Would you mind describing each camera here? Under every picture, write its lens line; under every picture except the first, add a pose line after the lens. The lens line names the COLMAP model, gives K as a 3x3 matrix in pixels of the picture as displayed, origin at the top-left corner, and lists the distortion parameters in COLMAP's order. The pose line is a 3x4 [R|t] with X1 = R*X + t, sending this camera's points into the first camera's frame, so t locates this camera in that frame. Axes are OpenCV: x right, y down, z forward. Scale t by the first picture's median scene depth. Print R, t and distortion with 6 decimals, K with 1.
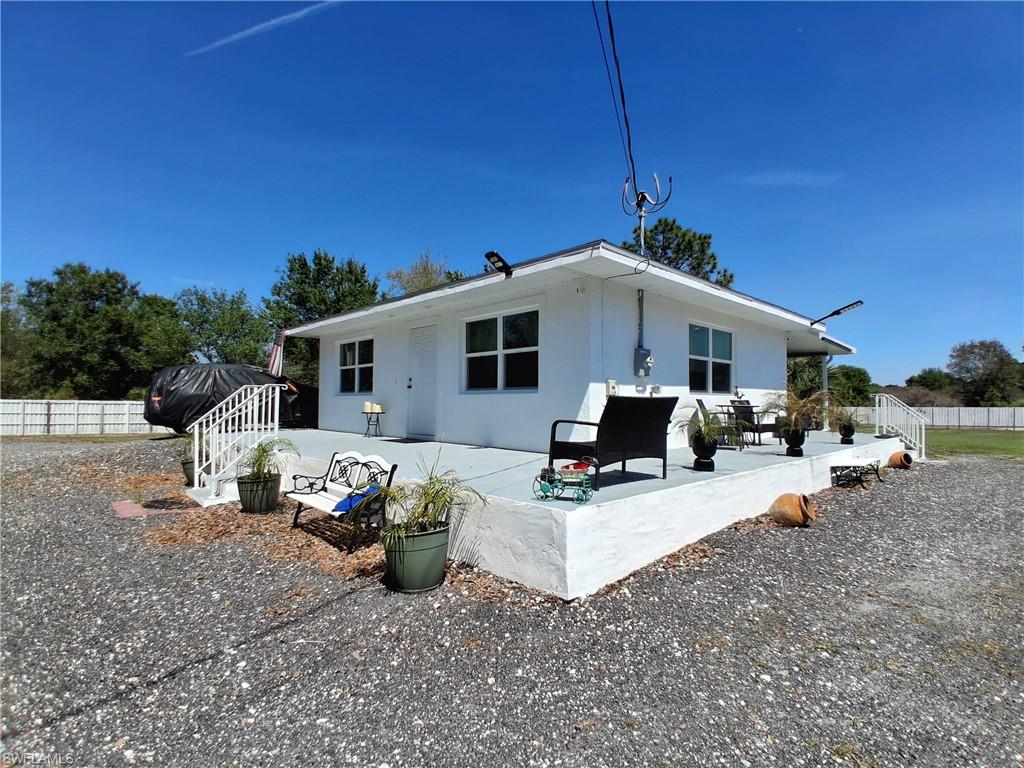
lens RADIAL K [[510.4, 0, 512.0], [0, 510.4, 384.0], [0, 0, 1]] dist [0.015352, -0.059931]
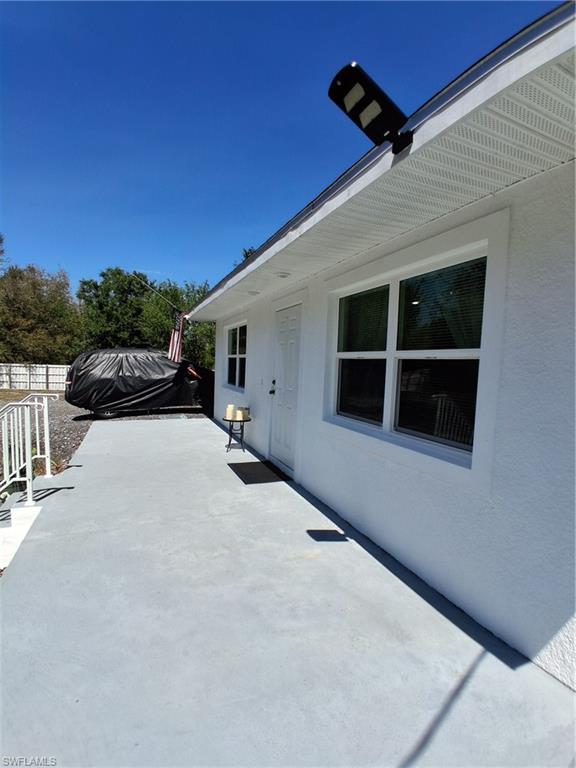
lens RADIAL K [[382.8, 0, 283.2], [0, 382.8, 394.5], [0, 0, 1]] dist [0.015352, -0.059931]
pose [[0.926076, 0.059235, -0.372659, 0.017557], [-0.017907, 0.993388, 0.113403, -0.054522], [0.376912, -0.098347, 0.921013, 0.517031]]
